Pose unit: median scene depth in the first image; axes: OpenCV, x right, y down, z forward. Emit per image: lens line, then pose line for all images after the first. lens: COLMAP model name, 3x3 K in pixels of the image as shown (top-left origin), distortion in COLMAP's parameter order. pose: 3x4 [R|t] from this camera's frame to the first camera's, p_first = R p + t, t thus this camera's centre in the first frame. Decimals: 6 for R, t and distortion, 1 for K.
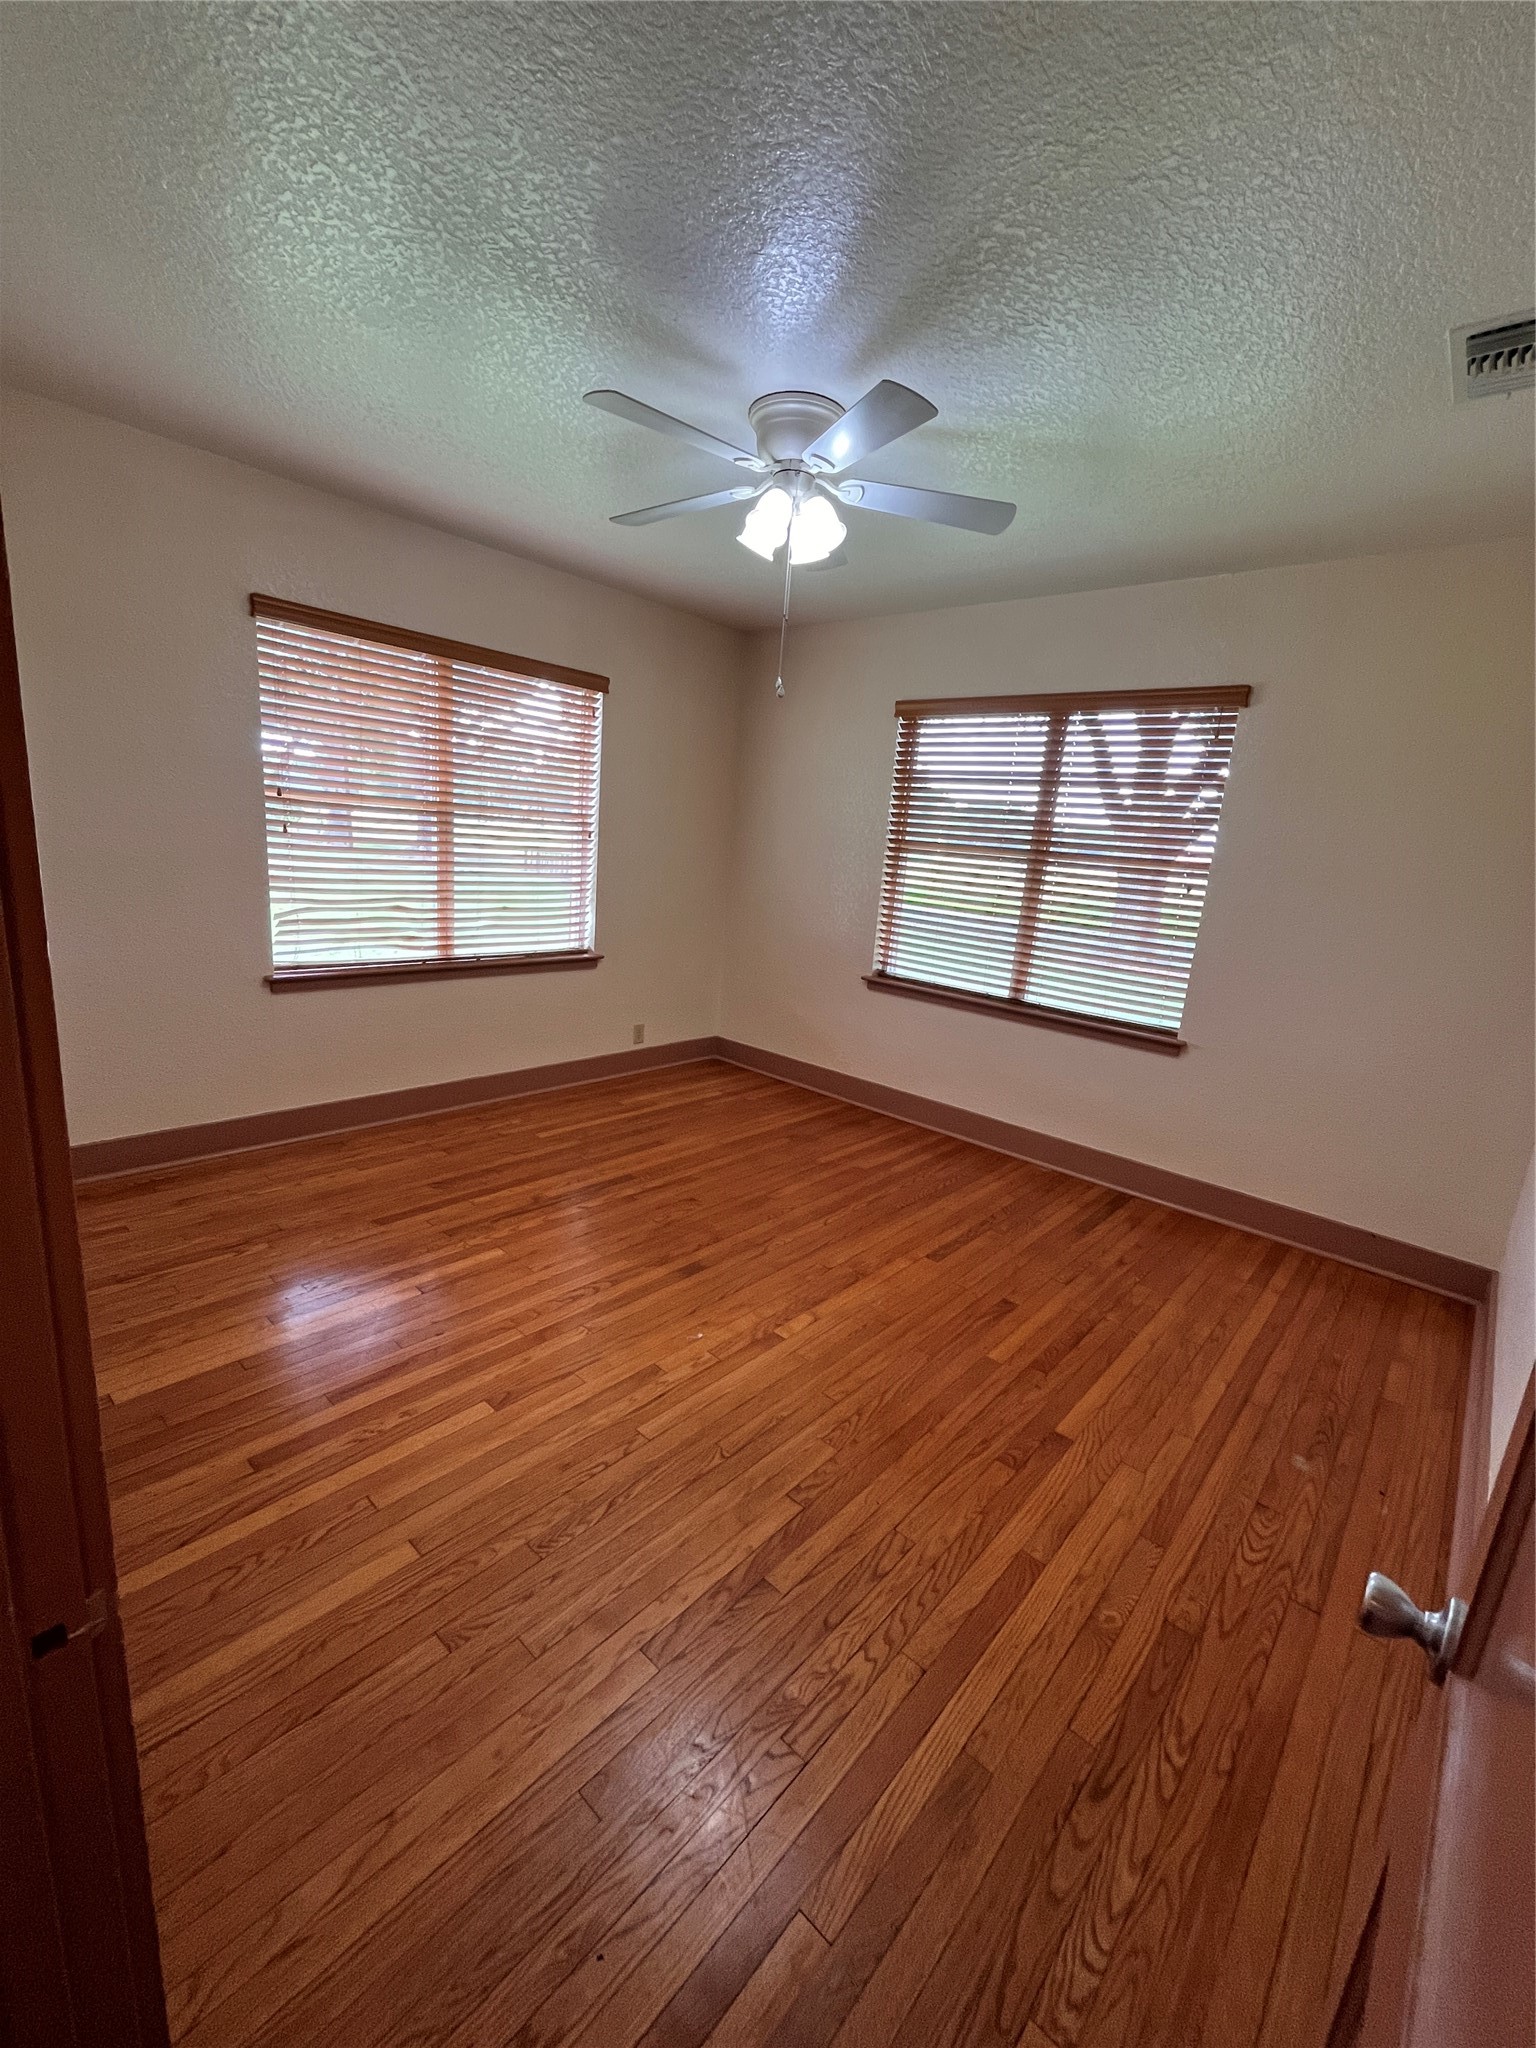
lens RADIAL K [[836.5, 0, 768.0], [0, 836.5, 1024.0], [0, 0, 1]] dist [-0.002810, -0.000075]
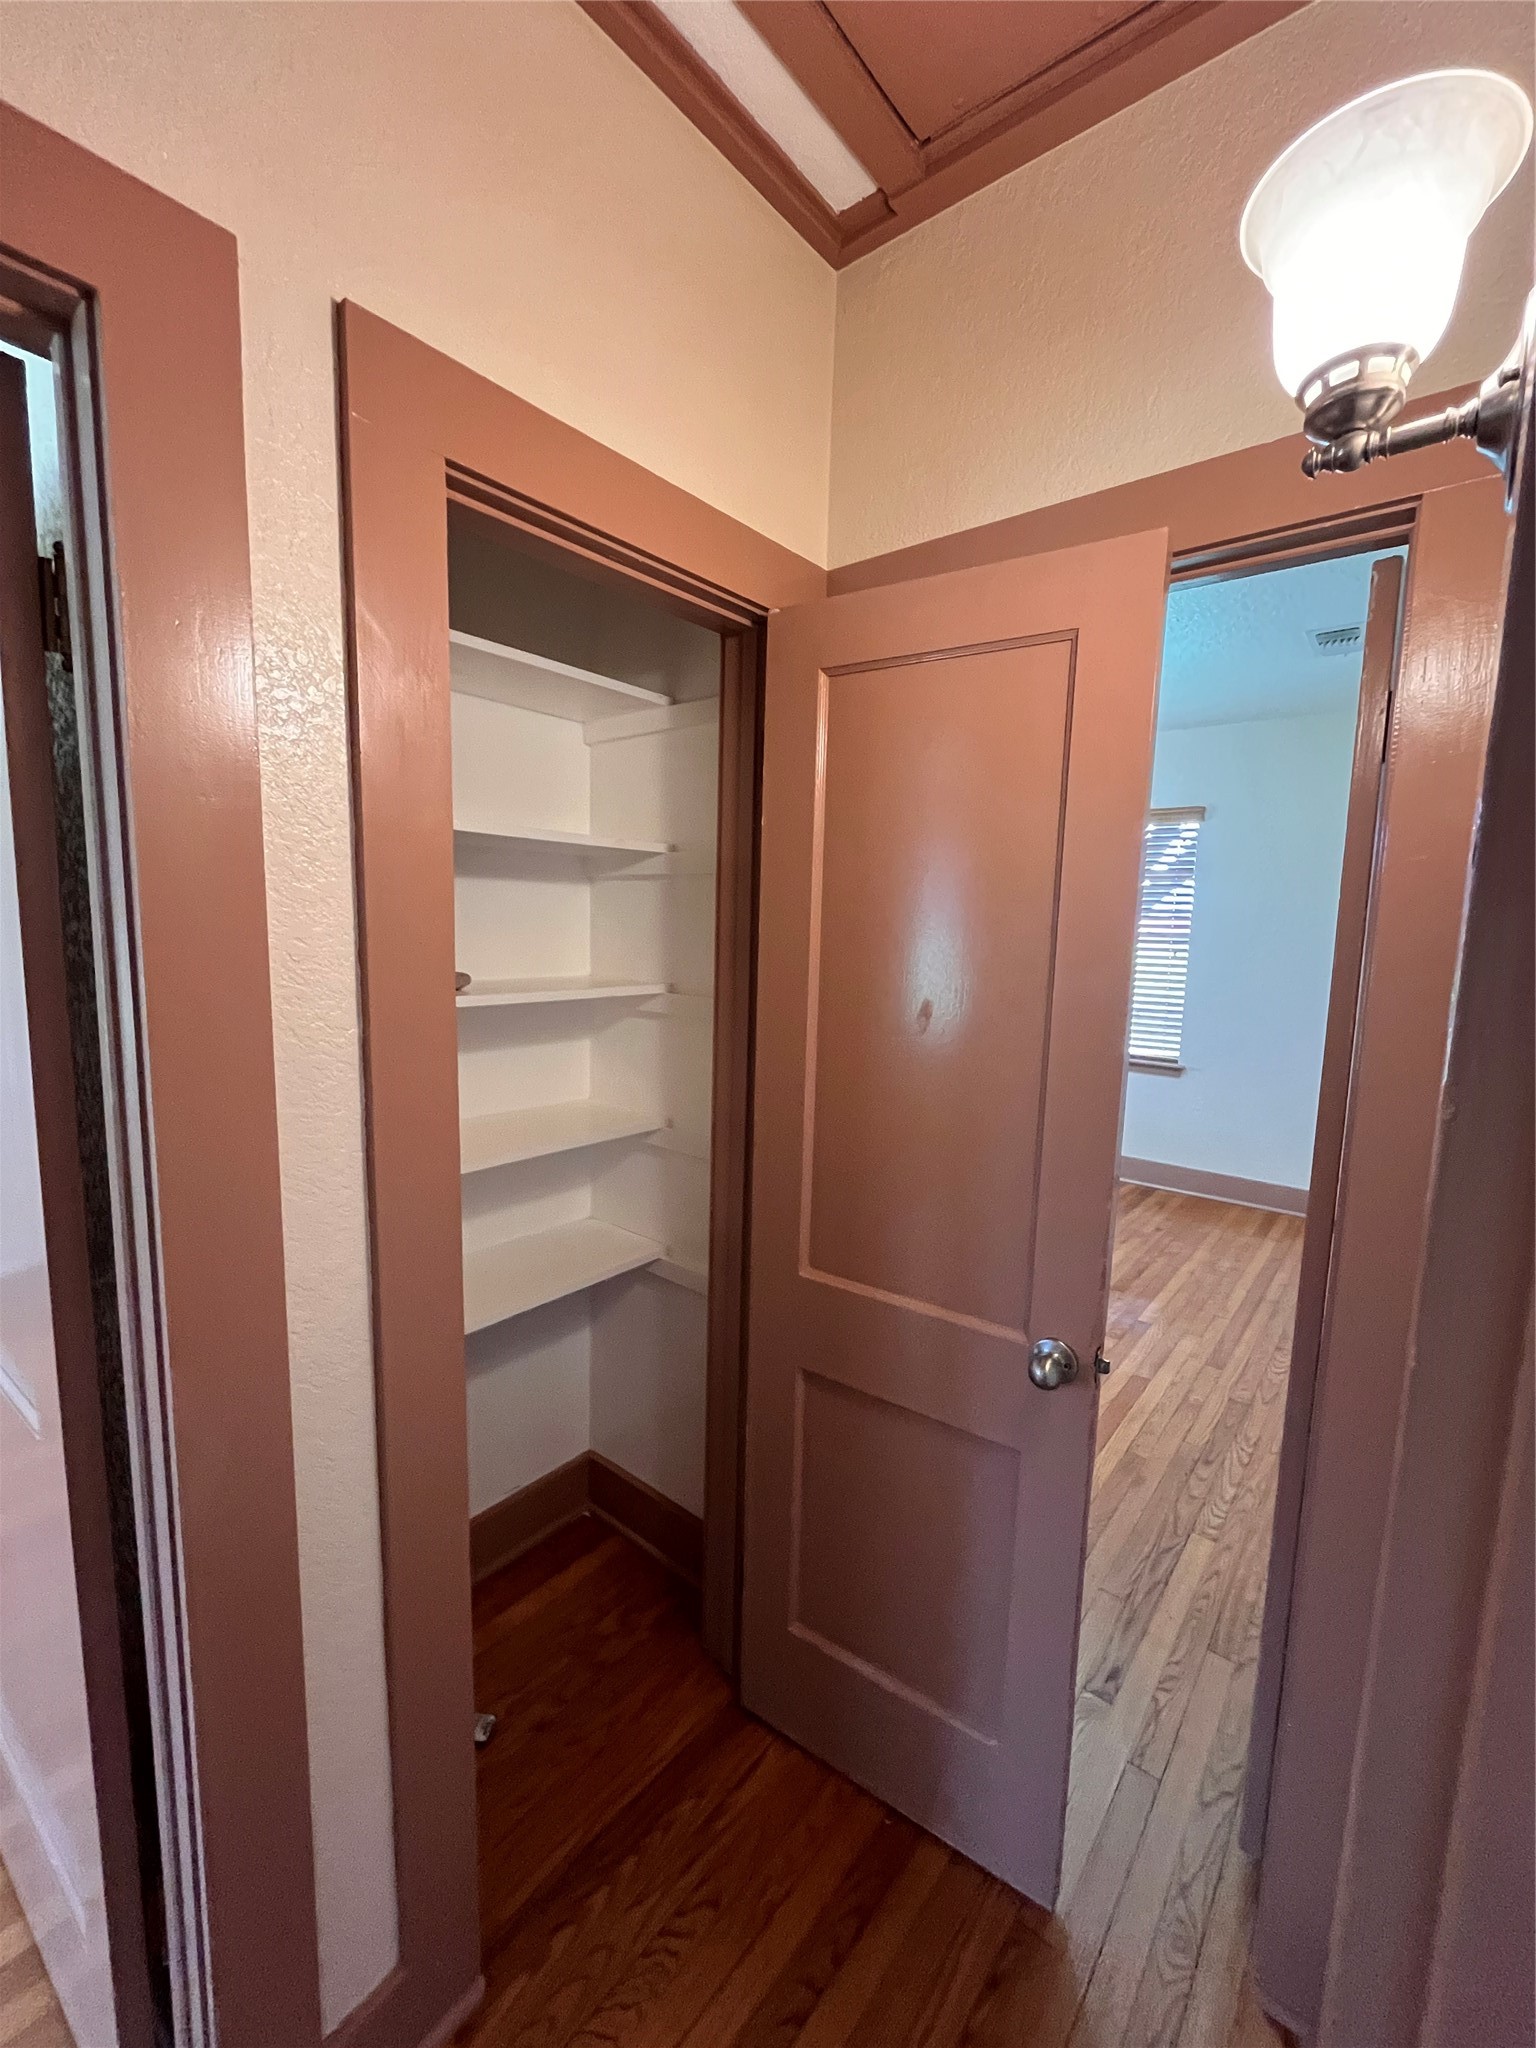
lens RADIAL K [[836.5, 0, 768.0], [0, 836.5, 1024.0], [0, 0, 1]] dist [-0.002810, -0.000075]
pose [[0.997998, -0.053282, 0.034086, -0.300169], [0.056210, 0.994202, -0.091667, 0.058137], [-0.029005, 0.093400, 0.995206, -0.454077]]
